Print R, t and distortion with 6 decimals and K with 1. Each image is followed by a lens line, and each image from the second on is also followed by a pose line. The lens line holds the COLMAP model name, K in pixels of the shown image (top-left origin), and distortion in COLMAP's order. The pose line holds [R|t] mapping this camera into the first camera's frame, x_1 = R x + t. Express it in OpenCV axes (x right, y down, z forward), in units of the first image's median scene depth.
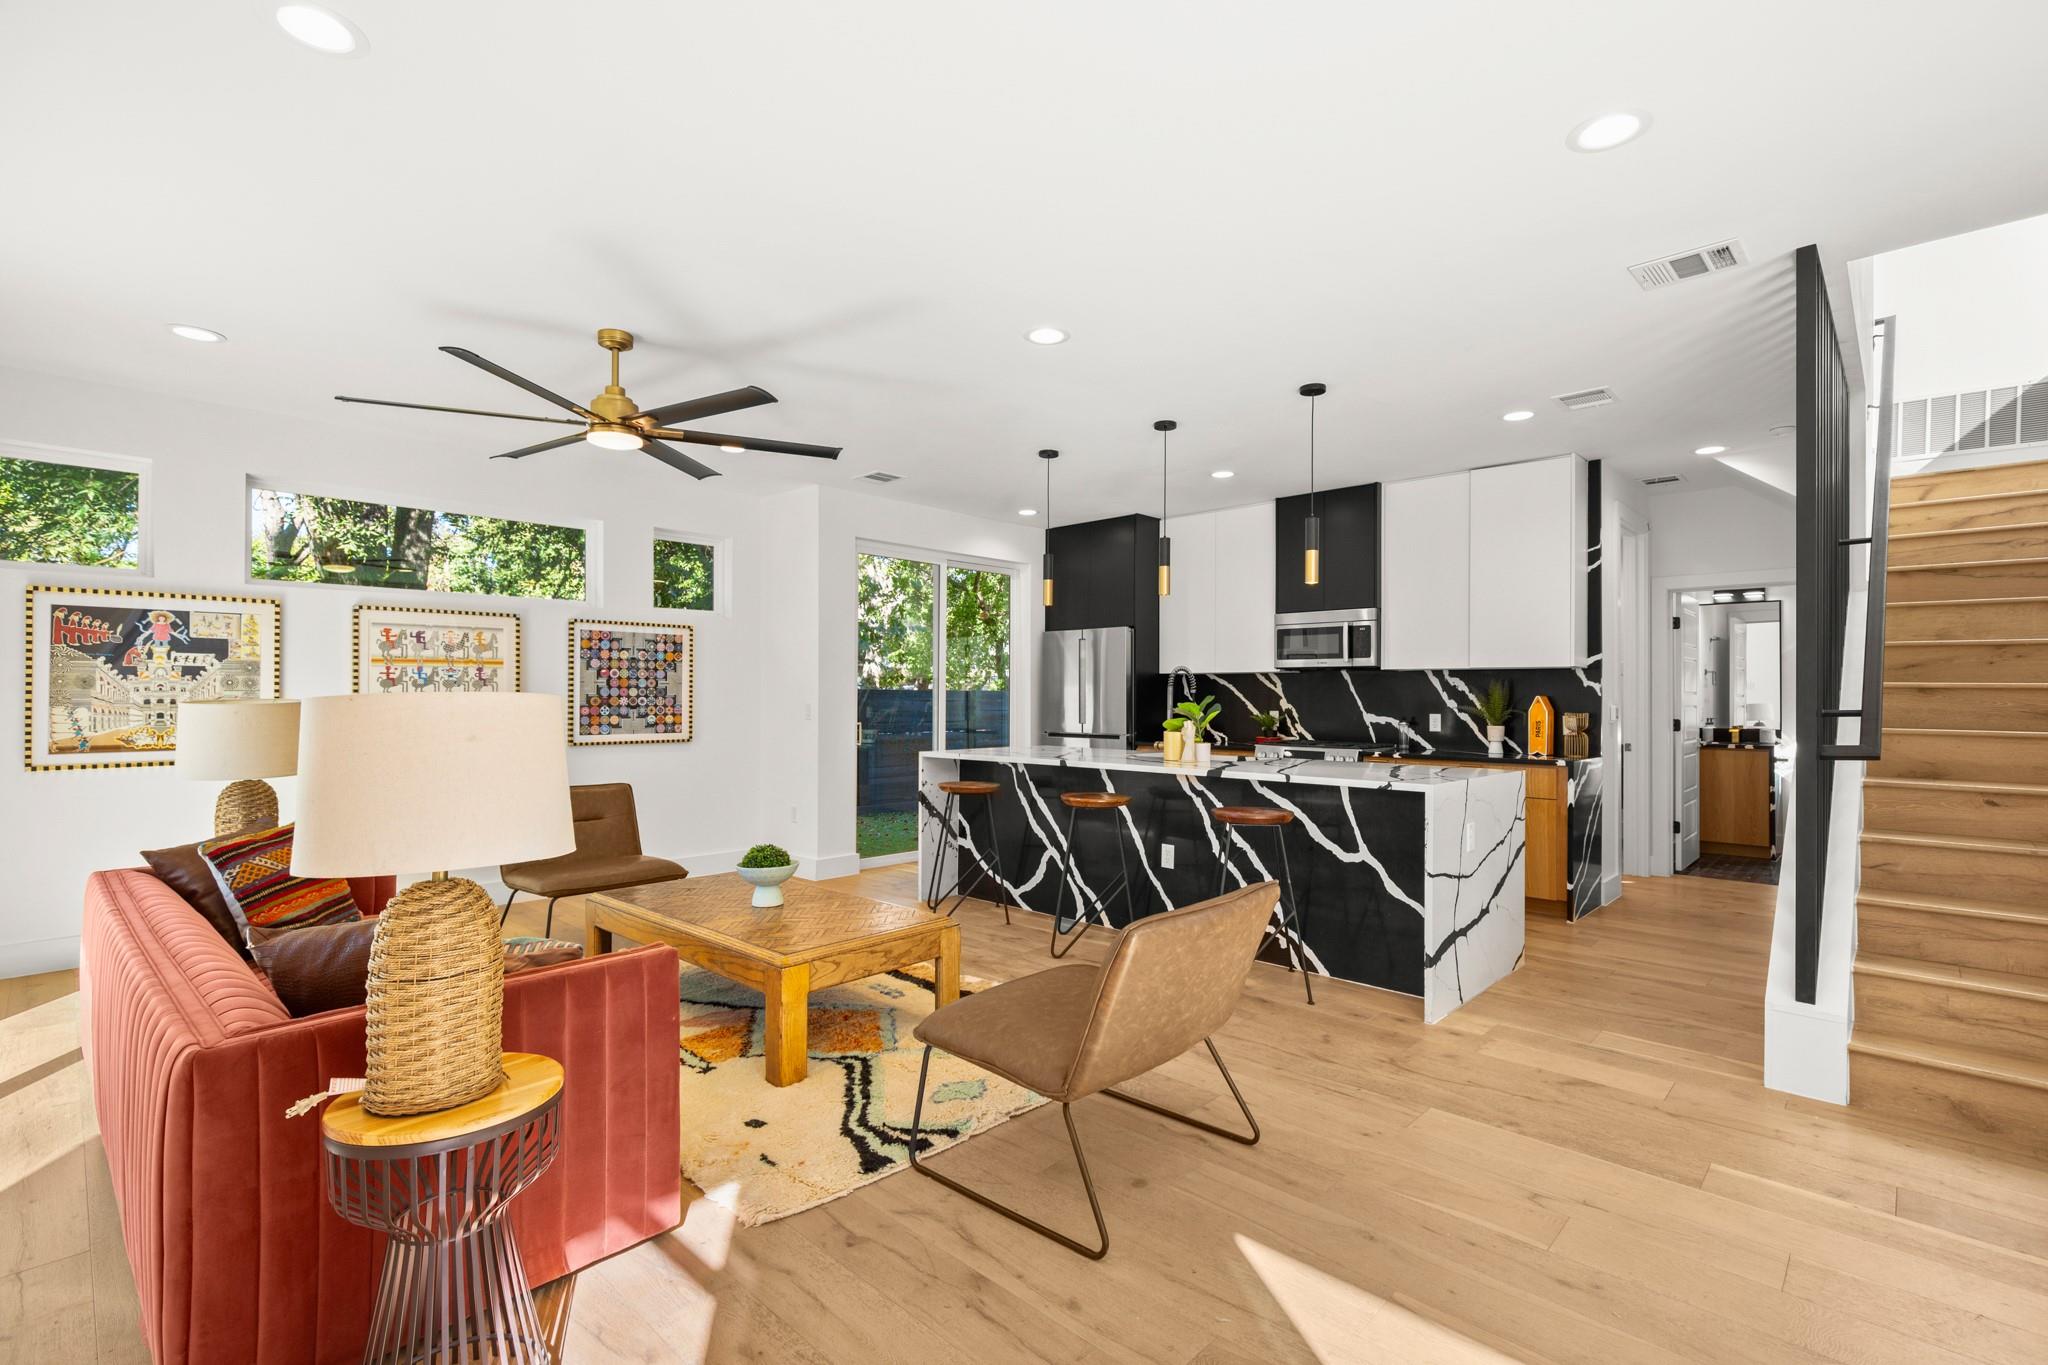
lens RADIAL K [[933.1, 0, 1043.6], [0, 933.1, 686.8], [0, 0, 1]] dist [0.006606, -0.002893]
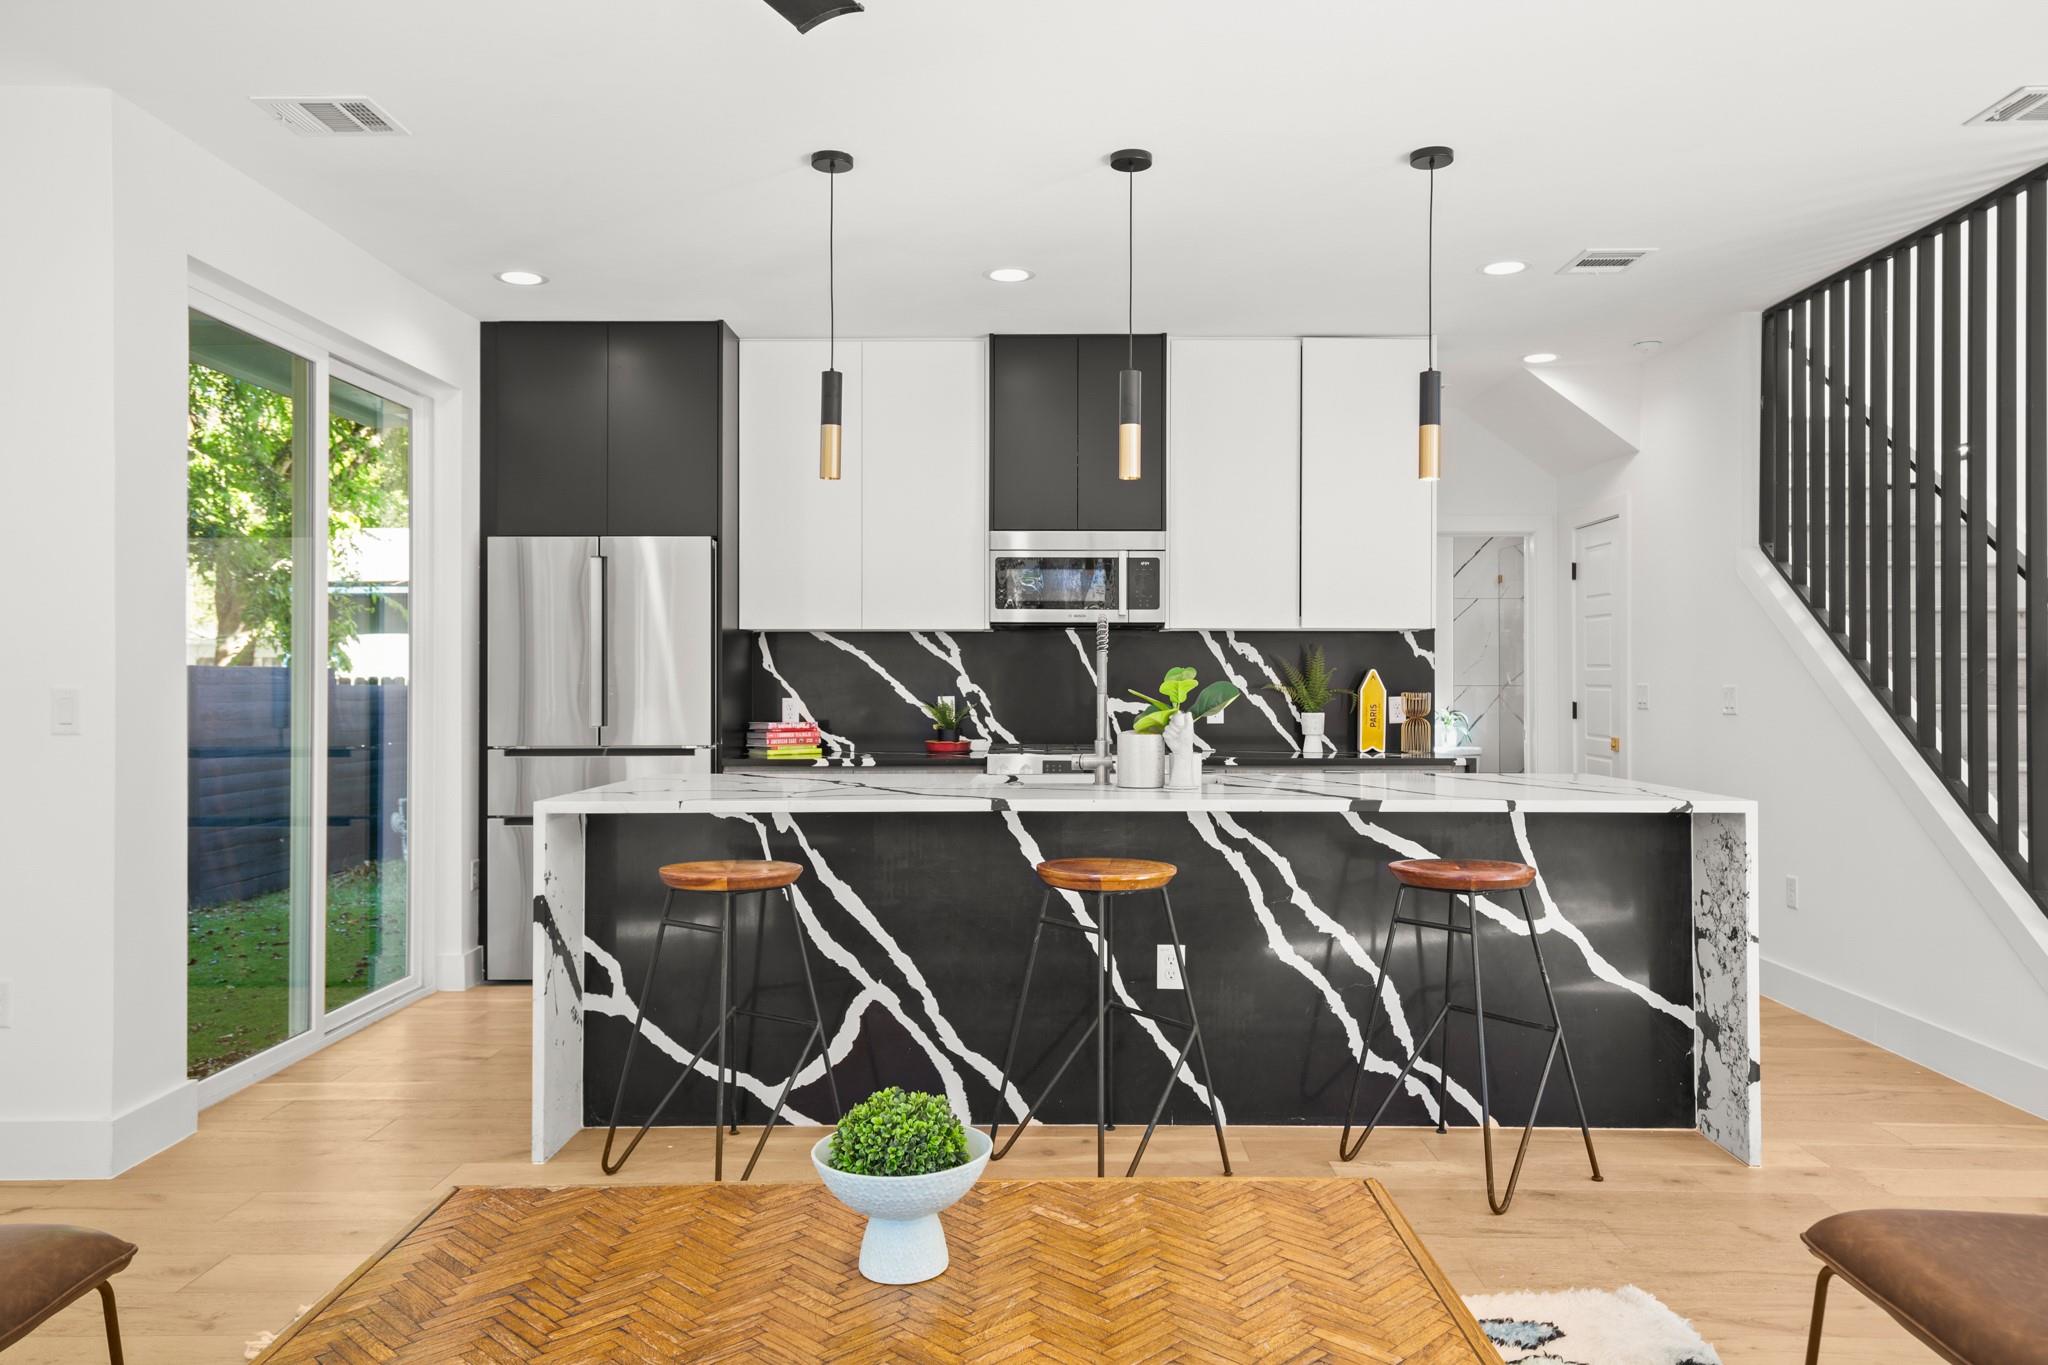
lens RADIAL K [[1425.1, 0, 1033.7], [0, 1425.1, 667.6], [0, 0, 1]] dist [0.032742, -0.002217]
pose [[0.736563, 0.001205, 0.676368, -0.401510], [-0.003887, 0.999989, 0.002451, 0.006659], [-0.676358, -0.004435, 0.736560, 0.376914]]
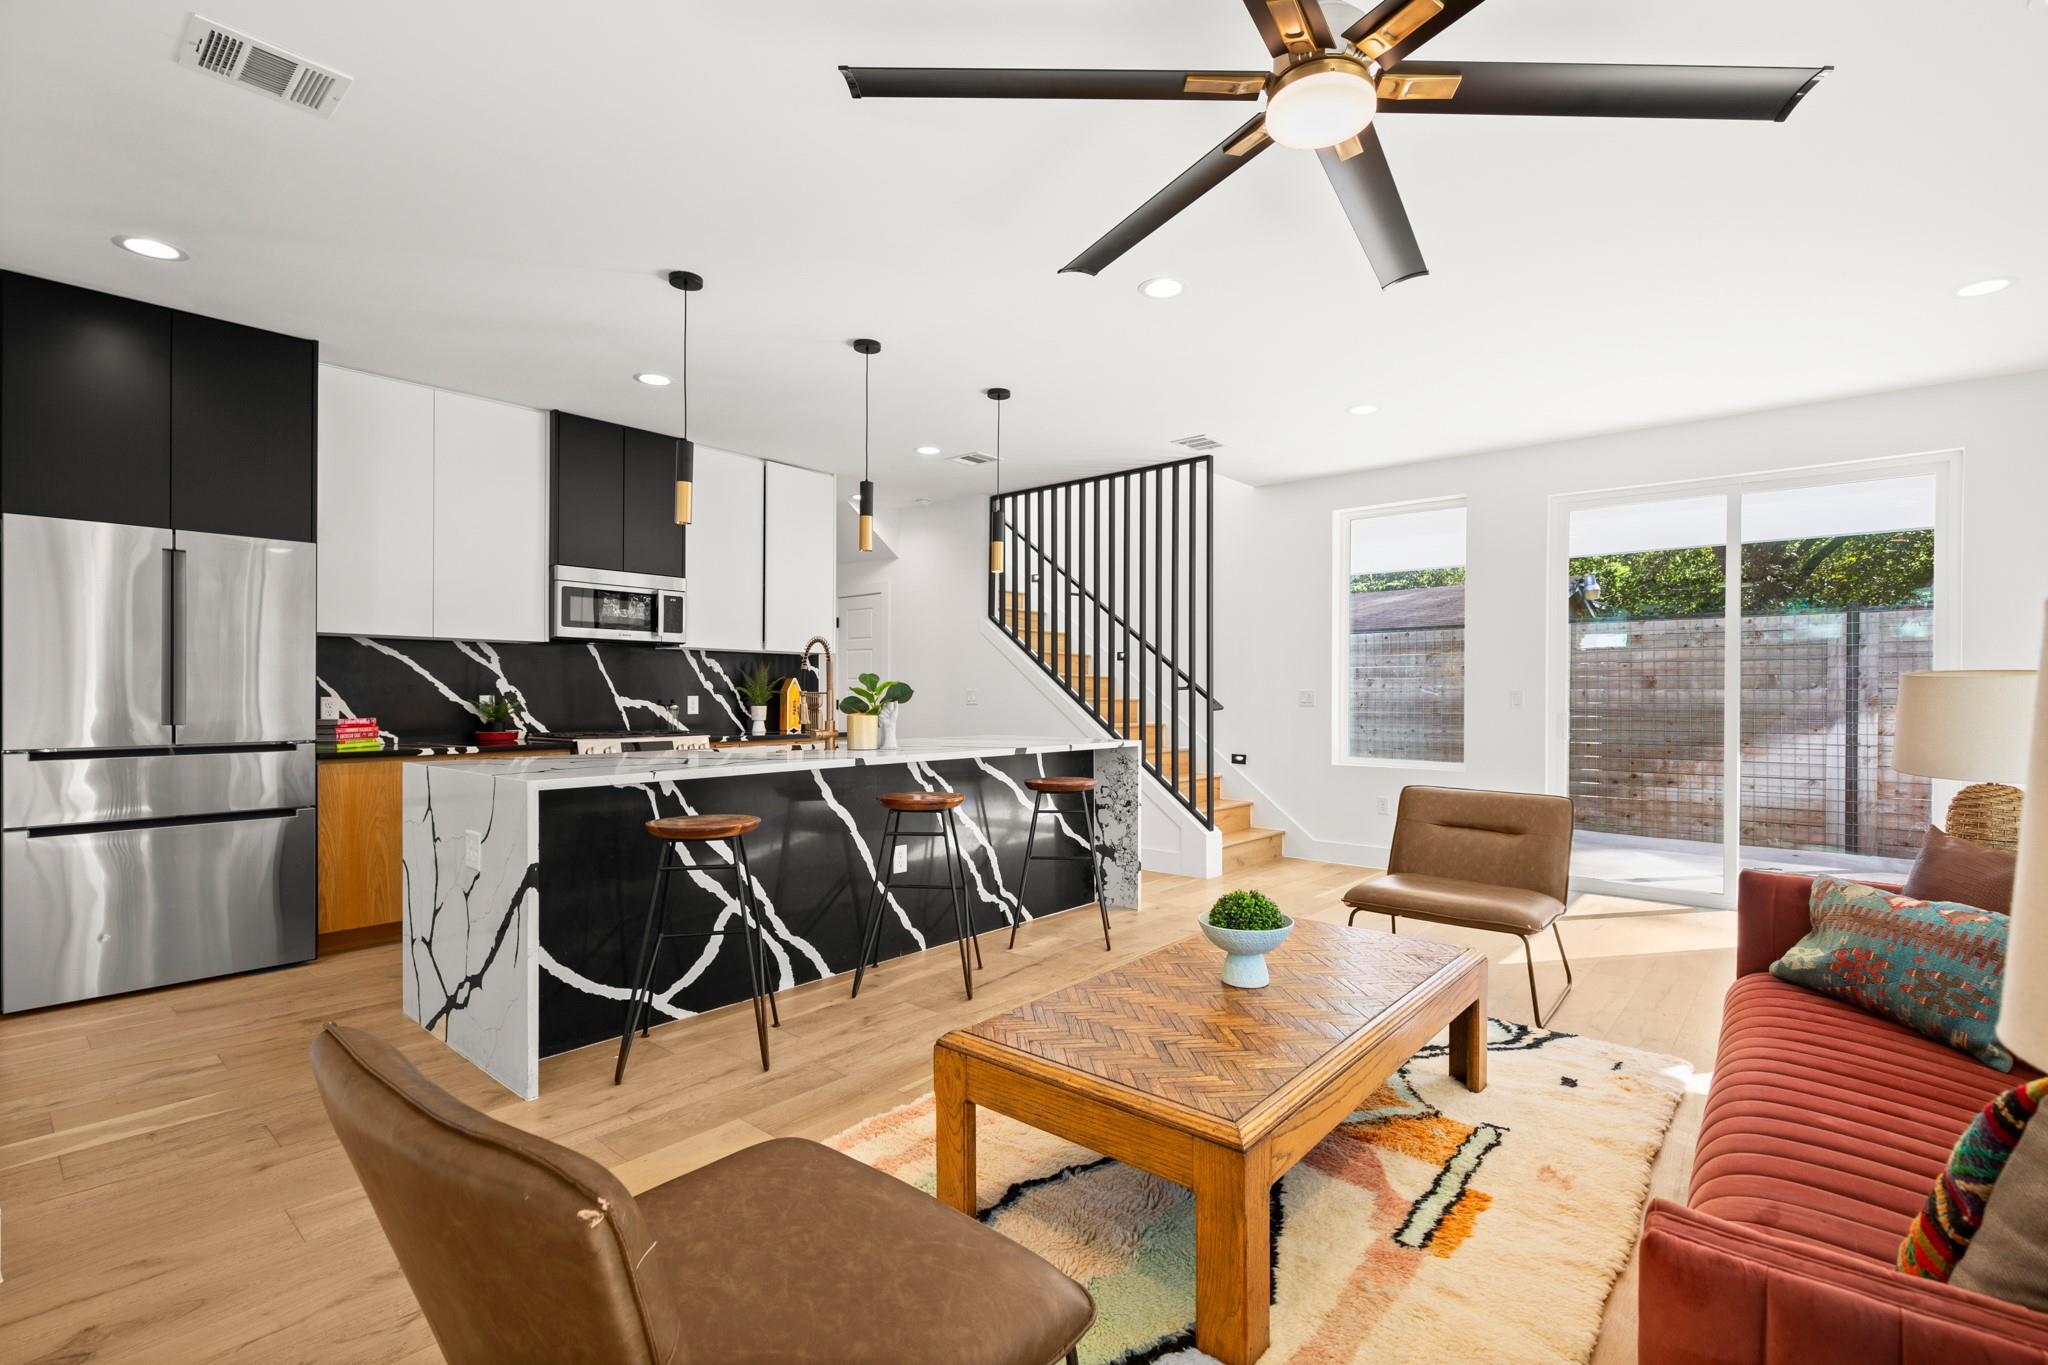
lens RADIAL K [[933.1, 0, 1038.1], [0, 933.1, 699.2], [0, 0, 1]] dist [0.006606, -0.002893]
pose [[-0.045722, -0.011115, 0.998892, -0.611695], [-0.013834, 0.999849, 0.010492, 0.019445], [-0.998858, -0.013339, -0.045869, 0.765510]]
